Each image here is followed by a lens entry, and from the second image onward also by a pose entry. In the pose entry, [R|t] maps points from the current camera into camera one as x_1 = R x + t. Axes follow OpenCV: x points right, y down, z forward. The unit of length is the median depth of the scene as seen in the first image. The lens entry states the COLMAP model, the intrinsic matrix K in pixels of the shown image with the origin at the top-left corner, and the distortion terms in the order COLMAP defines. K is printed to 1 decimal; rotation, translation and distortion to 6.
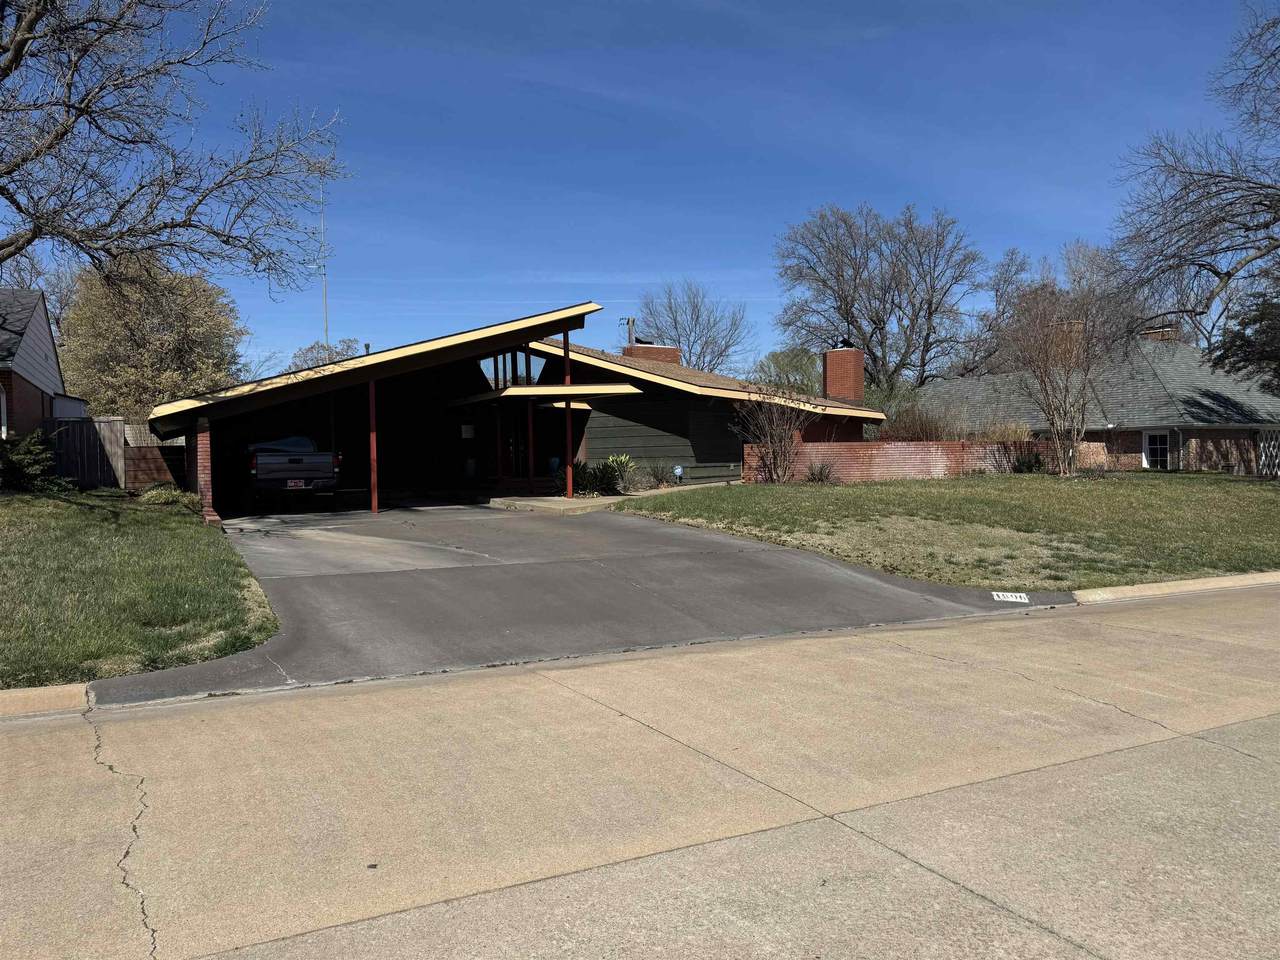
lens RADIAL K [[882.7, 0, 640.0], [0, 882.7, 480.0], [0, 0, 1]] dist [0.127631, -0.157152]
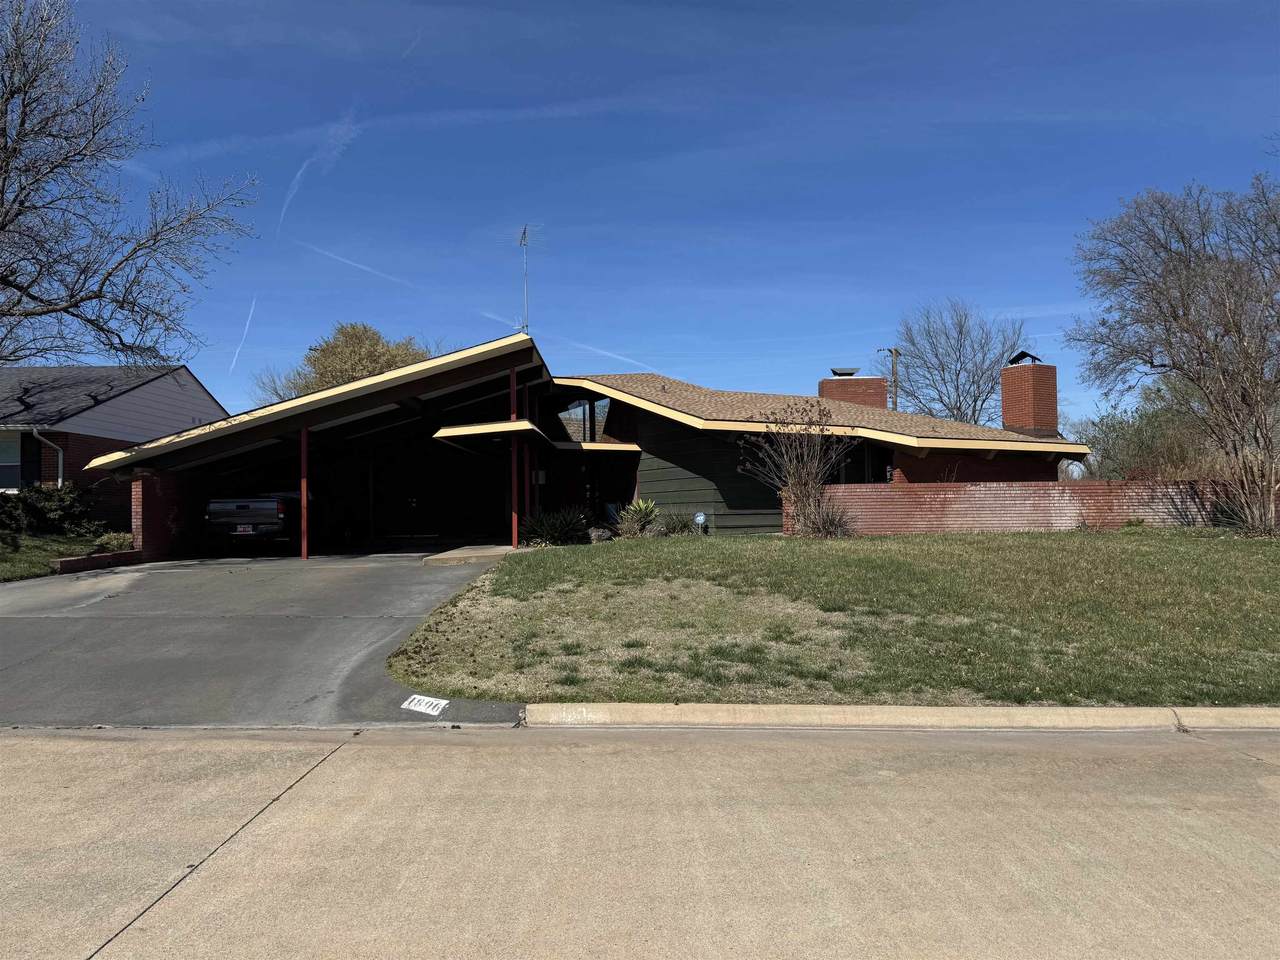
lens RADIAL K [[896.6, 0, 642.0], [0, 896.6, 458.0], [0, 0, 1]] dist [0.039262, -0.000998]
pose [[0.890517, -0.024864, -0.454269, 0.414469], [-0.011354, 0.996980, -0.076828, -0.002118], [0.454808, 0.073574, 0.887545, 0.219203]]
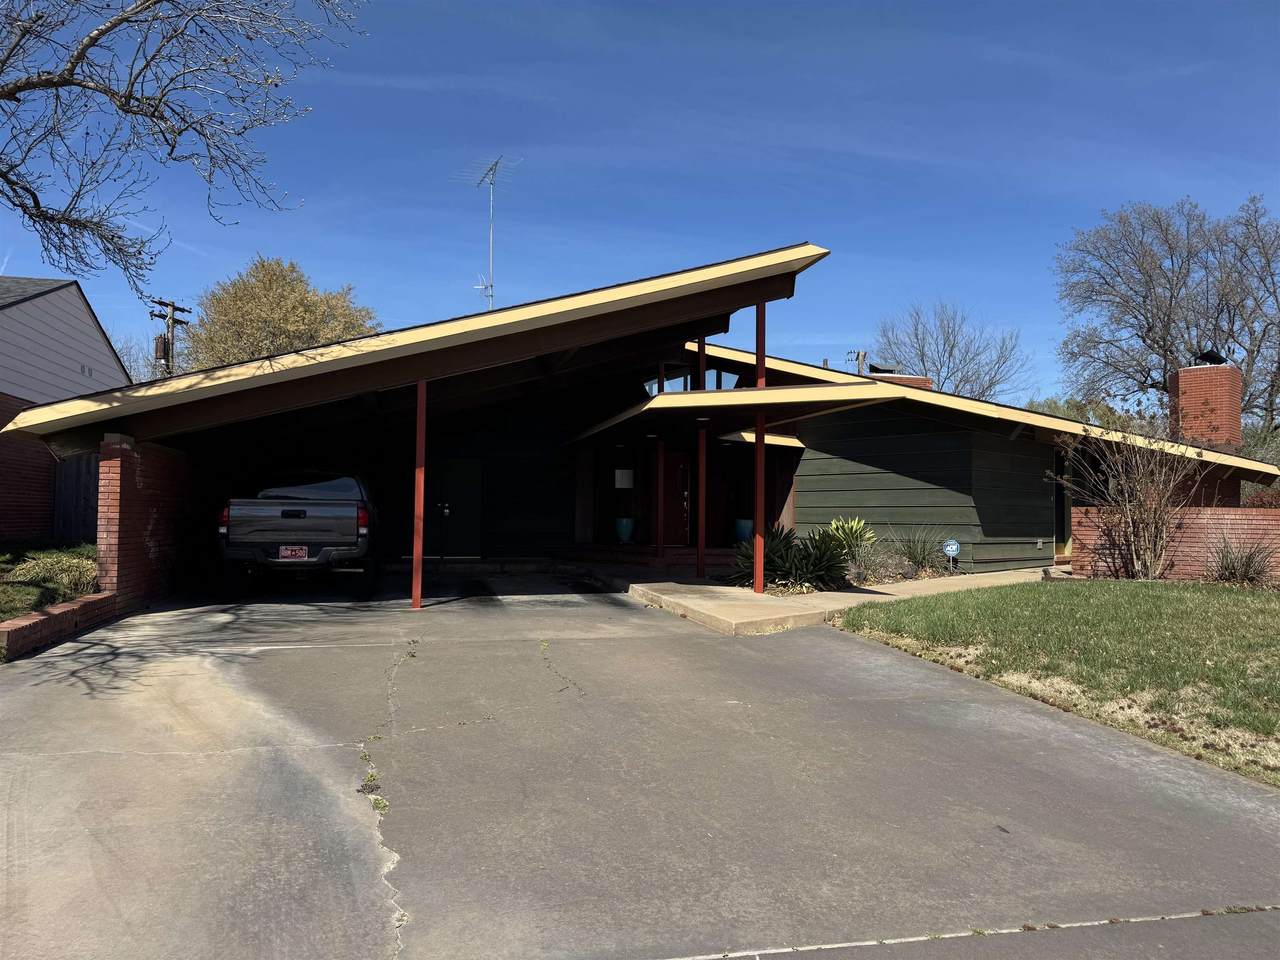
lens RADIAL K [[882.7, 0, 640.0], [0, 882.7, 480.0], [0, 0, 1]] dist [0.127631, -0.157152]
pose [[0.969642, 0.018115, -0.243855, -0.014975], [-0.035062, 0.997247, -0.065334, -0.010377], [0.242001, 0.071901, 0.967608, 0.389005]]
